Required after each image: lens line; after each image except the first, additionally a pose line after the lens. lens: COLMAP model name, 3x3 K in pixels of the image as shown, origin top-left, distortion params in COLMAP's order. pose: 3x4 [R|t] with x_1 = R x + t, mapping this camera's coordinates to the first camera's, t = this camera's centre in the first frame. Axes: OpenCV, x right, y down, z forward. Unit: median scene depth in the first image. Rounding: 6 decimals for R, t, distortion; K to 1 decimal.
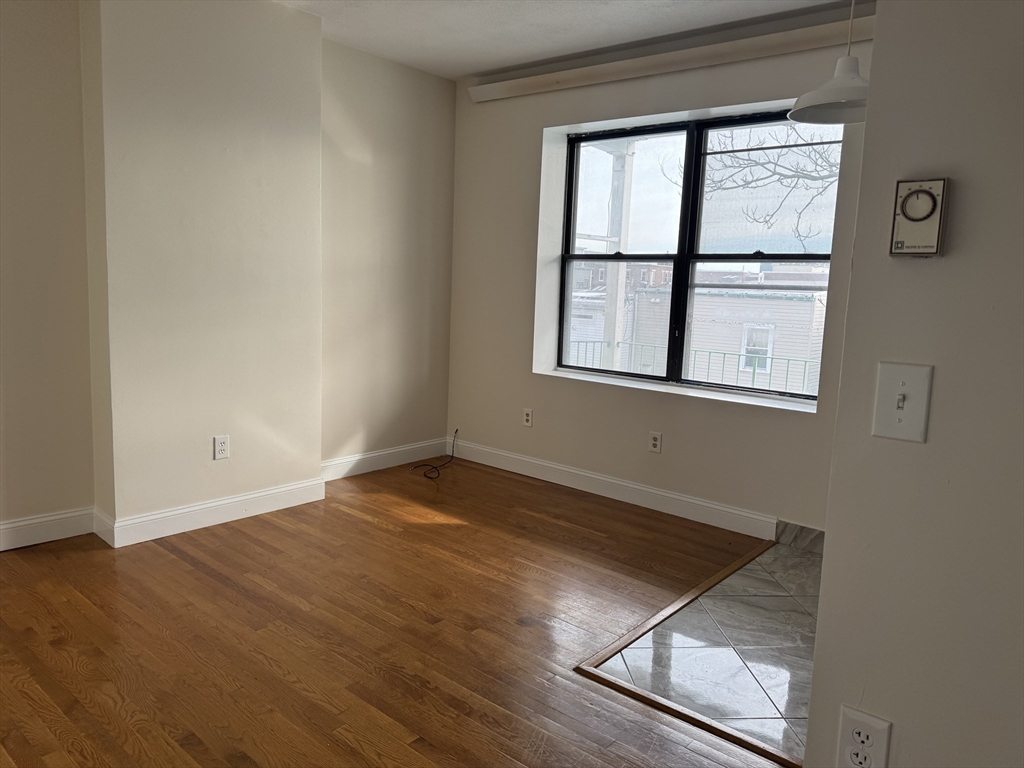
lens RADIAL K [[722.4, 0, 509.7], [0, 722.4, 379.9], [0, 0, 1]] dist [0.042023, -0.051107]
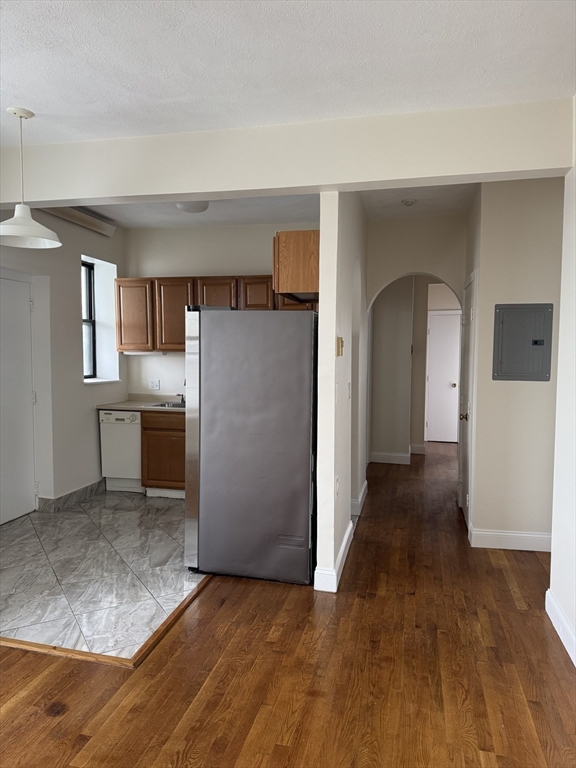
lens RADIAL K [[541.8, 0, 283.5], [0, 541.8, 380.6], [0, 0, 1]] dist [0.042023, -0.051107]
pose [[-0.461622, -0.088019, 0.882699, -0.615035], [0.088461, 0.985537, 0.144536, -0.159956], [-0.882655, 0.144805, -0.447160, 0.820967]]
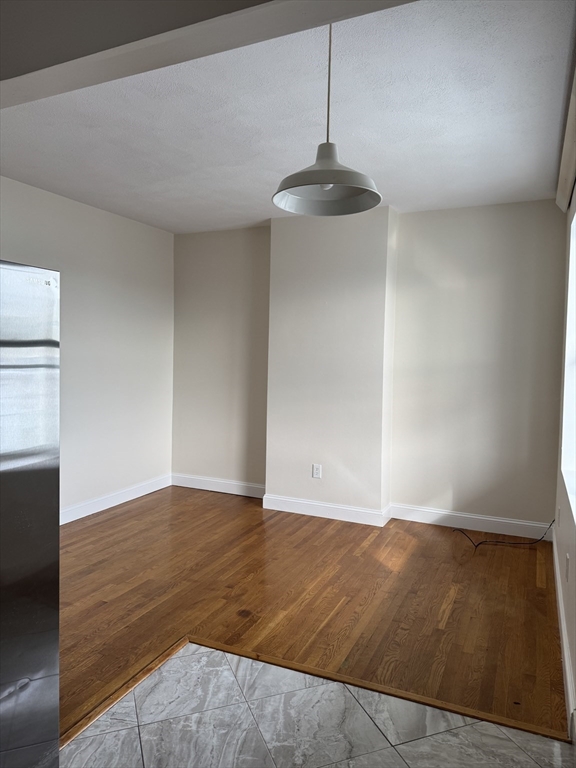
lens RADIAL K [[541.8, 0, 282.1], [0, 541.8, 379.2], [0, 0, 1]] dist [0.042023, -0.051107]
pose [[0.275286, 0.011931, -0.961288, 0.876328], [-0.136711, 0.990247, -0.026860, -0.082910], [0.951592, 0.138812, 0.274232, 0.589456]]
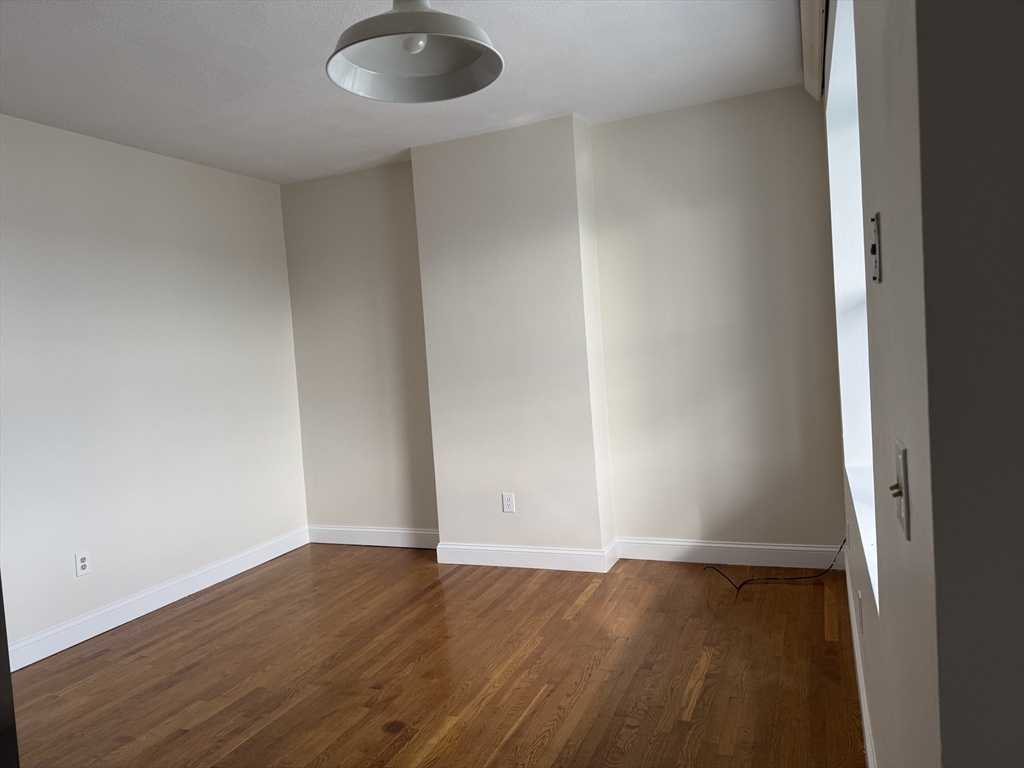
lens RADIAL K [[722.4, 0, 508.0], [0, 722.4, 377.9], [0, 0, 1]] dist [0.042023, -0.051107]
pose [[0.301443, -0.020945, -0.953254, 0.807276], [-0.045209, 0.998320, -0.036232, -0.074945], [0.952412, 0.054017, 0.299990, 0.687101]]
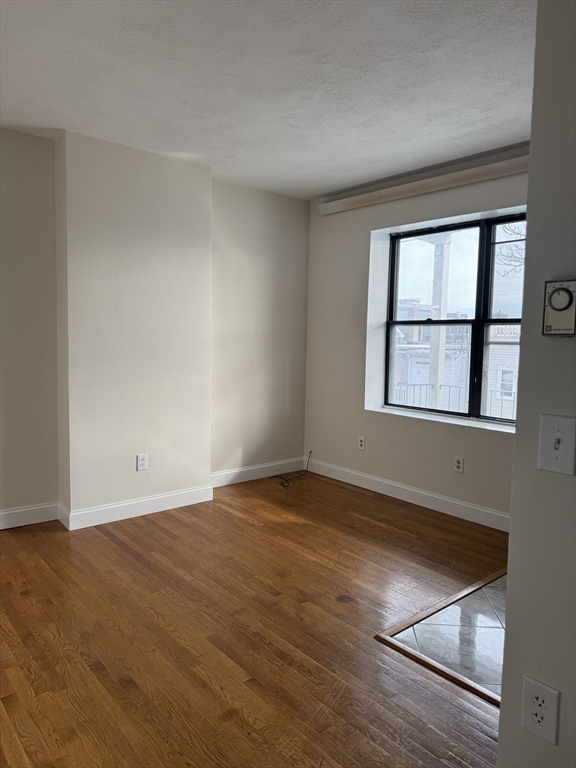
lens RADIAL K [[541.8, 0, 279.7], [0, 541.8, 383.0], [0, 0, 1]] dist [0.042023, -0.051107]
pose [[0.984674, -0.008088, -0.174218, 0.069348], [-0.001056, 0.998629, -0.052330, -0.009383], [0.174403, 0.051712, 0.983316, -0.025555]]
